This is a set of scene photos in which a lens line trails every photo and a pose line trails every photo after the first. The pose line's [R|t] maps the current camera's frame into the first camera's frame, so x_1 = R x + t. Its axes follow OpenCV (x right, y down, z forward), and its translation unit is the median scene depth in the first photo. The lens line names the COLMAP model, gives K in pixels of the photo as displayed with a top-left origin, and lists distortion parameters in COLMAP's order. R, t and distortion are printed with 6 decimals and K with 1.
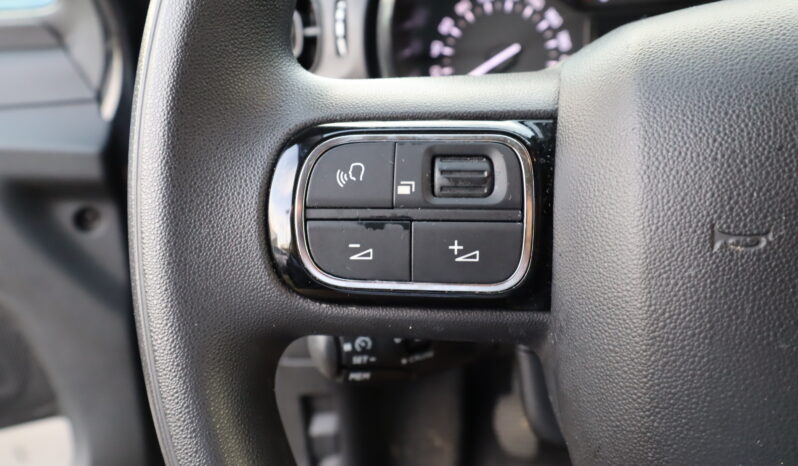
lens RADIAL K [[595.6, 0, 401.6], [0, 595.6, 232.8], [0, 0, 1]] dist [0.001070, 0.002678]
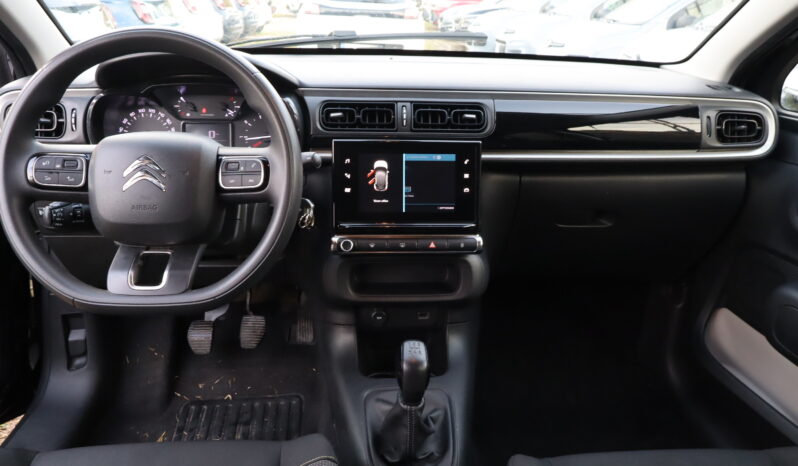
lens RADIAL K [[595.6, 0, 401.6], [0, 595.6, 232.8], [0, 0, 1]] dist [0.001070, 0.002678]
pose [[0.961017, 0.017394, 0.275942, 0.931624], [0.007731, 0.995938, -0.089705, 0.632883], [-0.276382, 0.088341, 0.956979, -3.017424]]
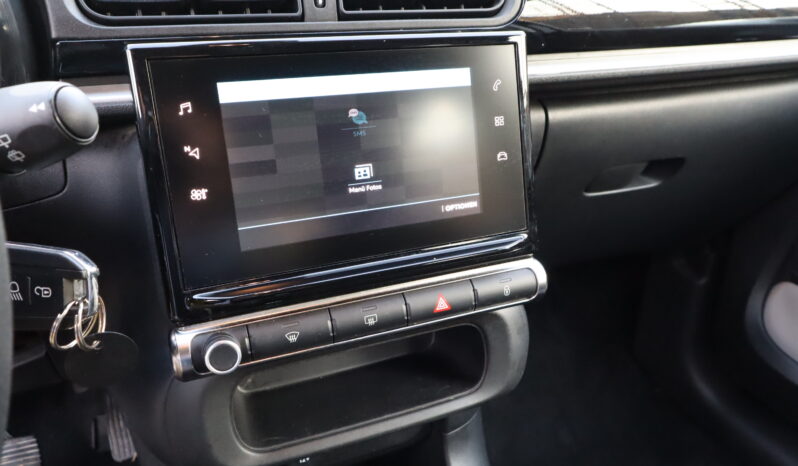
lens RADIAL K [[595.6, 0, 401.6], [0, 595.6, 232.8], [0, 0, 1]] dist [0.001070, 0.002678]
pose [[0.829582, -0.141548, 0.540146, 1.338517], [0.148504, 0.988428, 0.030943, 0.069535], [-0.538275, 0.054544, 0.841002, -0.368219]]
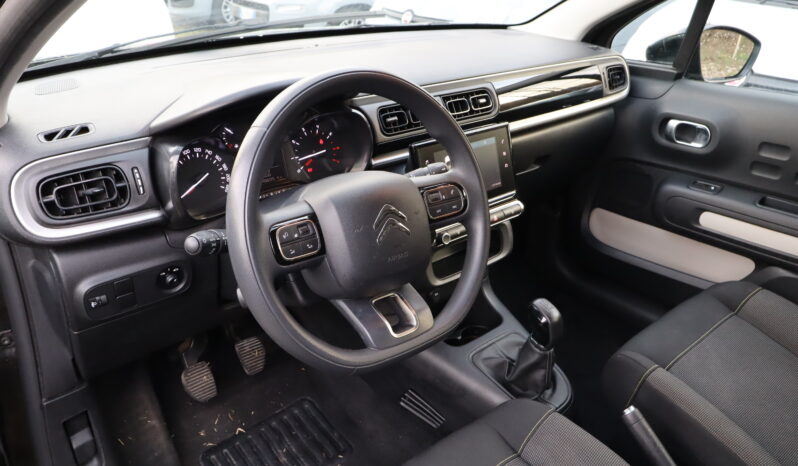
lens RADIAL K [[595.6, 0, 401.6], [0, 595.6, 232.8], [0, 0, 1]] dist [0.001070, 0.002678]
pose [[0.634436, -0.247745, 0.732197, -1.824606], [0.262661, 0.959977, 0.097225, -0.230201], [-0.726980, 0.130637, 0.674118, -1.740874]]
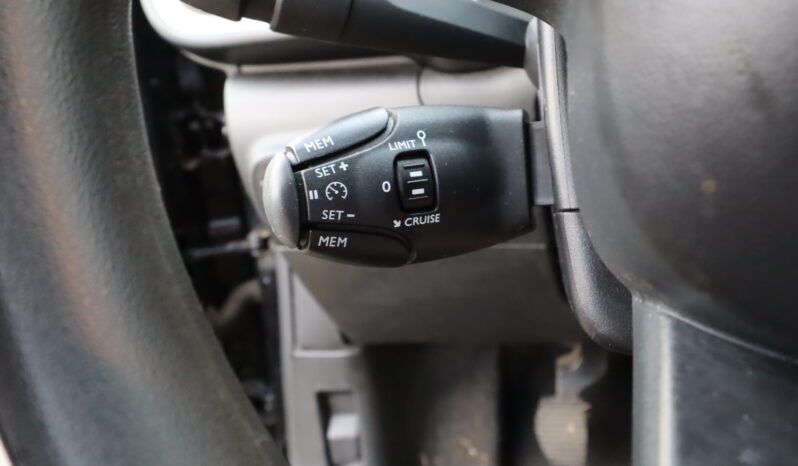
lens RADIAL K [[595.6, 0, 401.6], [0, 595.6, 232.8], [0, 0, 1]] dist [0.001070, 0.002678]
pose [[0.998033, -0.014799, -0.060922, 0.053911], [0.011294, 0.998283, -0.057481, 0.273847], [0.061668, 0.056679, 0.996486, 0.306074]]
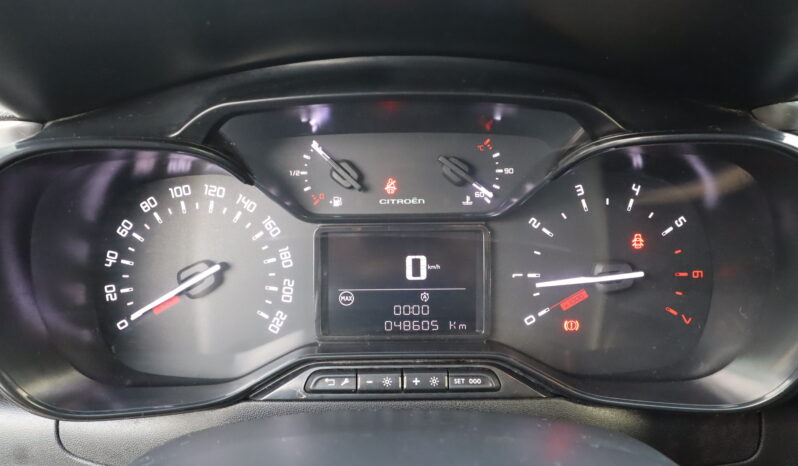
lens RADIAL K [[595.6, 0, 401.6], [0, 595.6, 232.8], [0, 0, 1]] dist [0.001070, 0.002678]
pose [[0.980459, 0.014415, 0.196193, 0.483425], [0.004833, 0.995246, -0.097275, -0.505634], [-0.196662, 0.096322, 0.975728, 0.455519]]
